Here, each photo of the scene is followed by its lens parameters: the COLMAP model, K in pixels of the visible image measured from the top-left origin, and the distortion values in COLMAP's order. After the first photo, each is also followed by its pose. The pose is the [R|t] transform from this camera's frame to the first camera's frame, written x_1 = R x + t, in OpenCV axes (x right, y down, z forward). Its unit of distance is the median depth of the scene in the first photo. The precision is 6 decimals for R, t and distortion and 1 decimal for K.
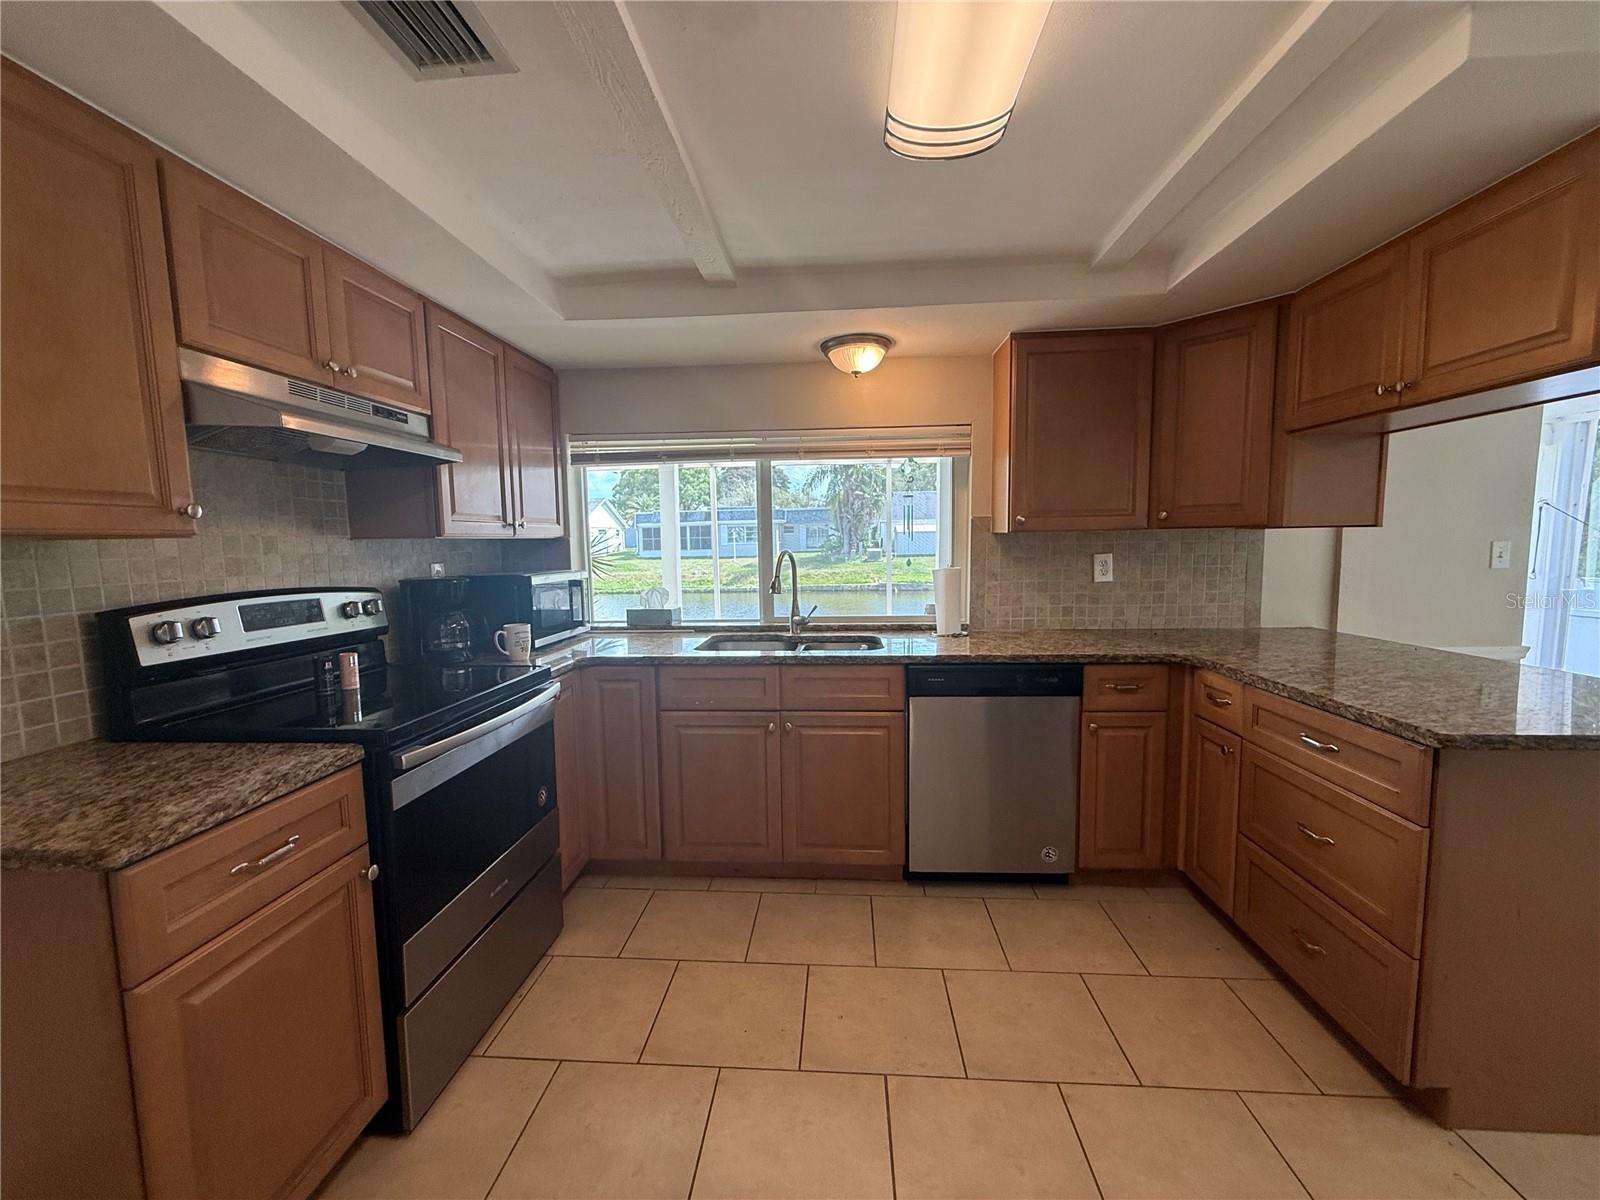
lens RADIAL K [[618.9, 0, 803.0], [0, 618.9, 605.0], [0, 0, 1]] dist [0.002189, 0.000879]
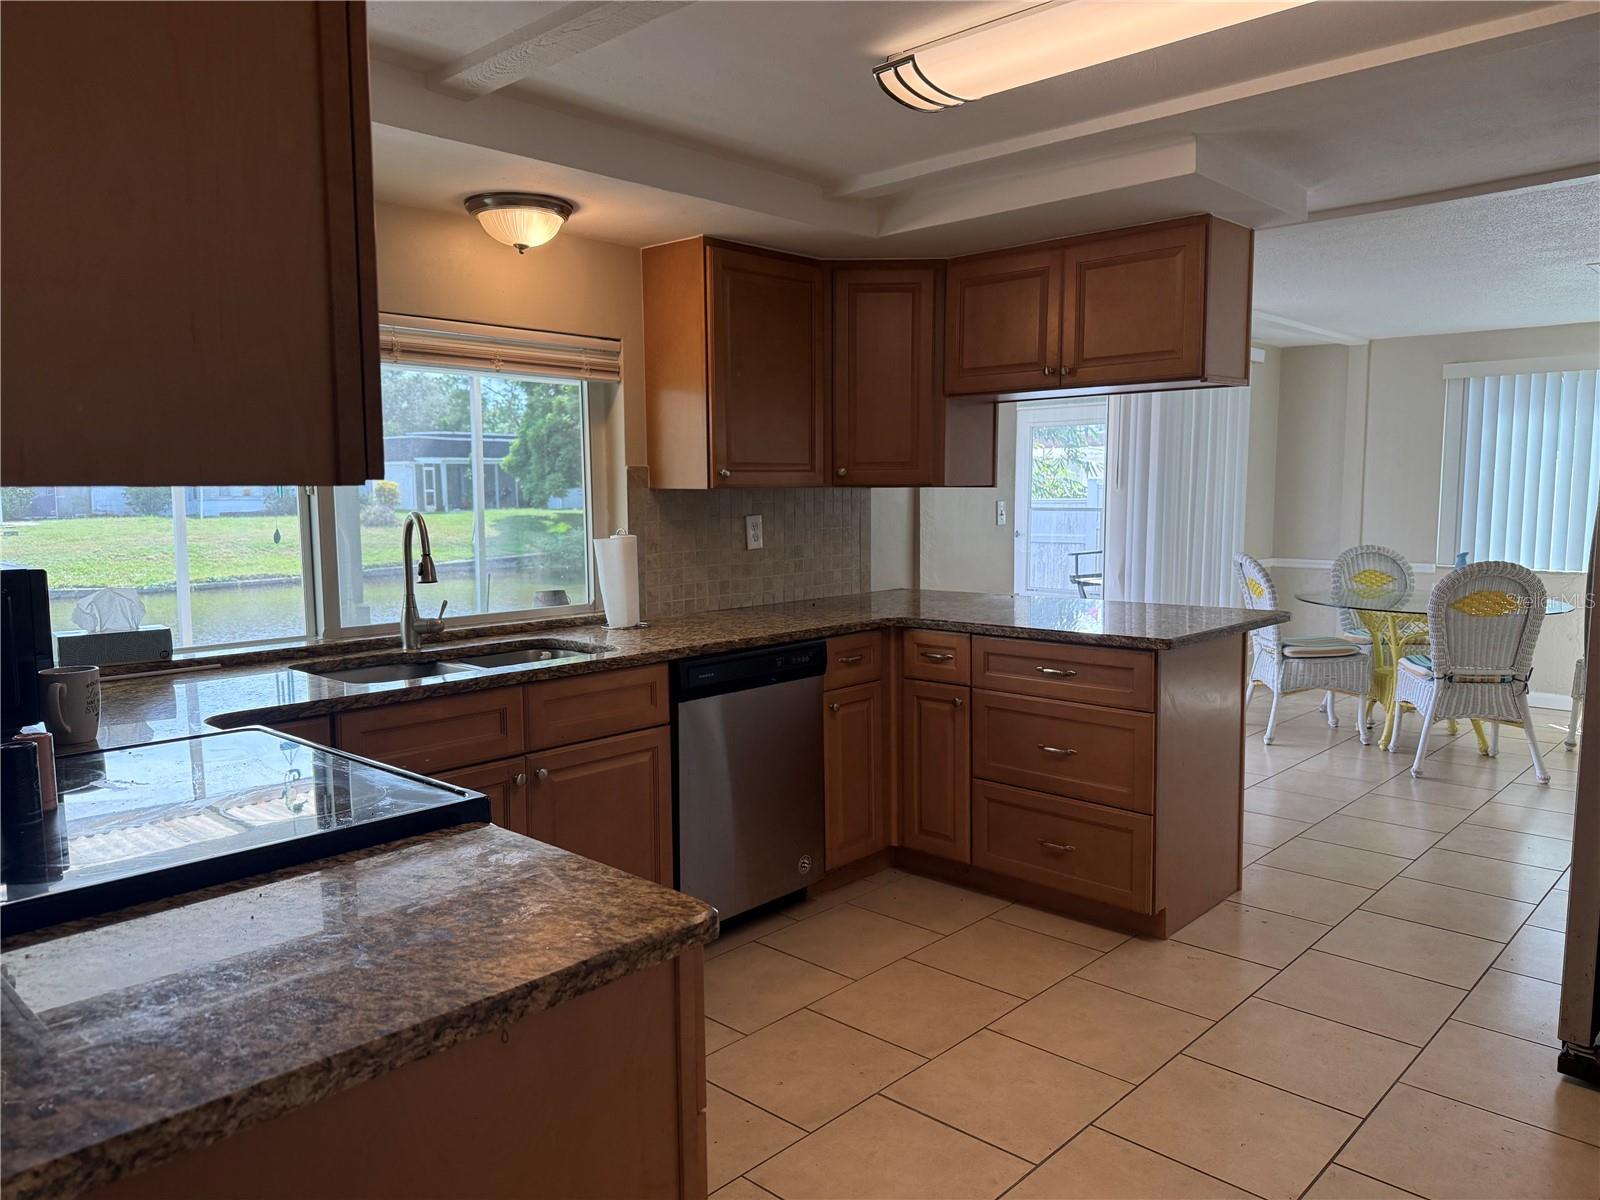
lens RADIAL K [[1126.7, 0, 743.3], [0, 1126.7, 612.6], [0, 0, 1]] dist [0.058032, -0.013436]
pose [[0.649714, -0.072738, 0.756691, -0.783625], [0.076762, 0.996601, 0.029890, 0.002234], [-0.756293, 0.038665, 0.653089, 0.031970]]
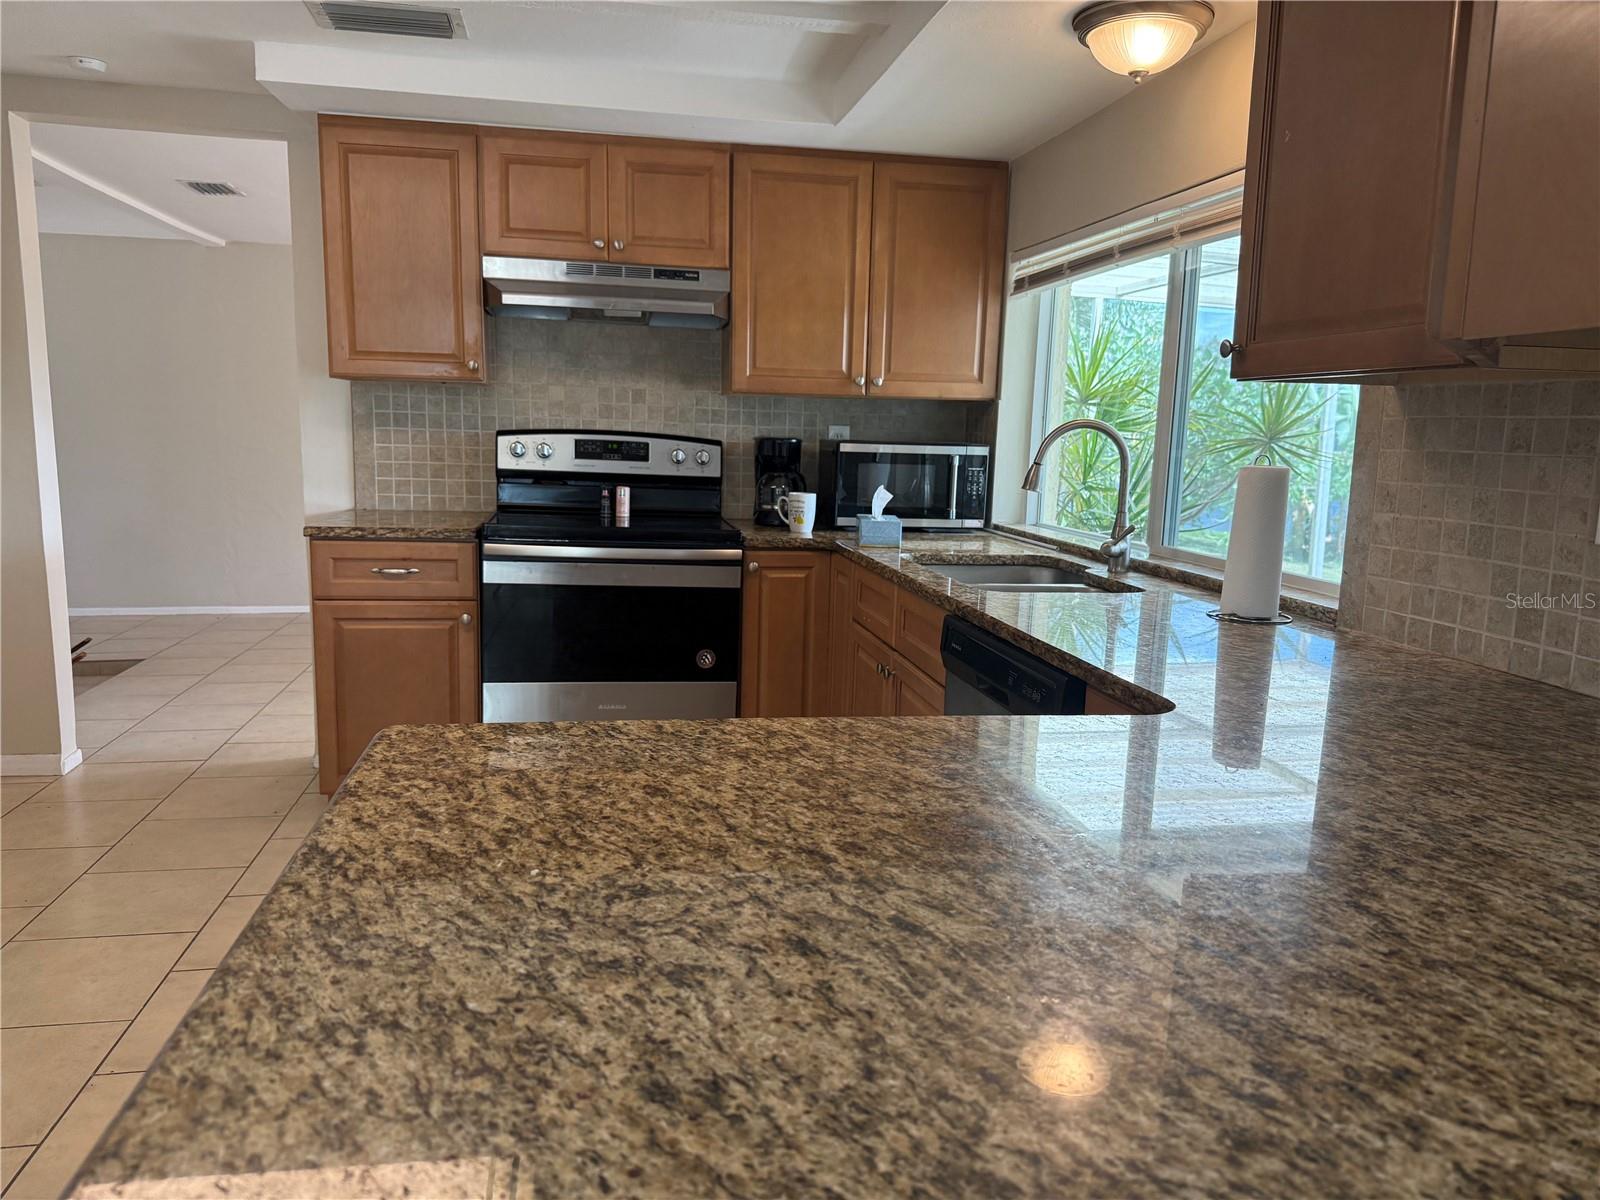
lens RADIAL K [[1126.7, 0, 805.5], [0, 1126.7, 595.0], [0, 0, 1]] dist [0.058032, -0.013436]
pose [[0.278706, 0.166261, -0.945875, 1.058206], [-0.135773, 0.981830, 0.132575, -0.039278], [0.950731, 0.091475, 0.296215, 0.526054]]
